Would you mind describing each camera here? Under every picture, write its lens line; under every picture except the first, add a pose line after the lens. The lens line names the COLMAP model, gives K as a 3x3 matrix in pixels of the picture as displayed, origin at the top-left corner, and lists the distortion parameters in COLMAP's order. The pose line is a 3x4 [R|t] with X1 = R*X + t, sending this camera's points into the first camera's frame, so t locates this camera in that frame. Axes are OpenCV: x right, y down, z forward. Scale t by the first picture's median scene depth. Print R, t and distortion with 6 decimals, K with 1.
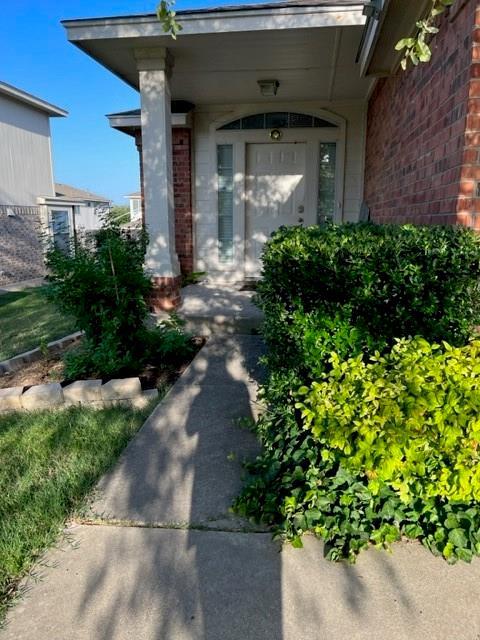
lens RADIAL K [[480.8, 0, 240.0], [0, 480.8, 320.0], [0, 0, 1]] dist [0.031607, -0.004034]
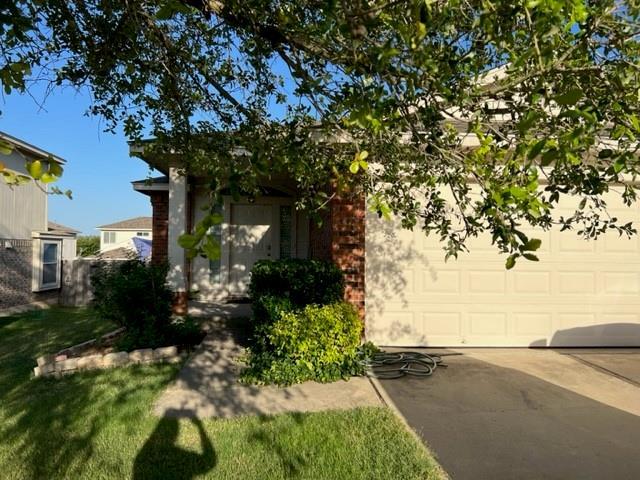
lens RADIAL K [[480.8, 0, 320.0], [0, 480.8, 240.0], [0, 0, 1]] dist [0.031607, -0.004034]
pose [[0.973947, 0.017946, 0.226063, -0.053785], [0.034057, 0.973983, -0.224048, 0.081603], [-0.224203, 0.225910, 0.947997, -0.437646]]
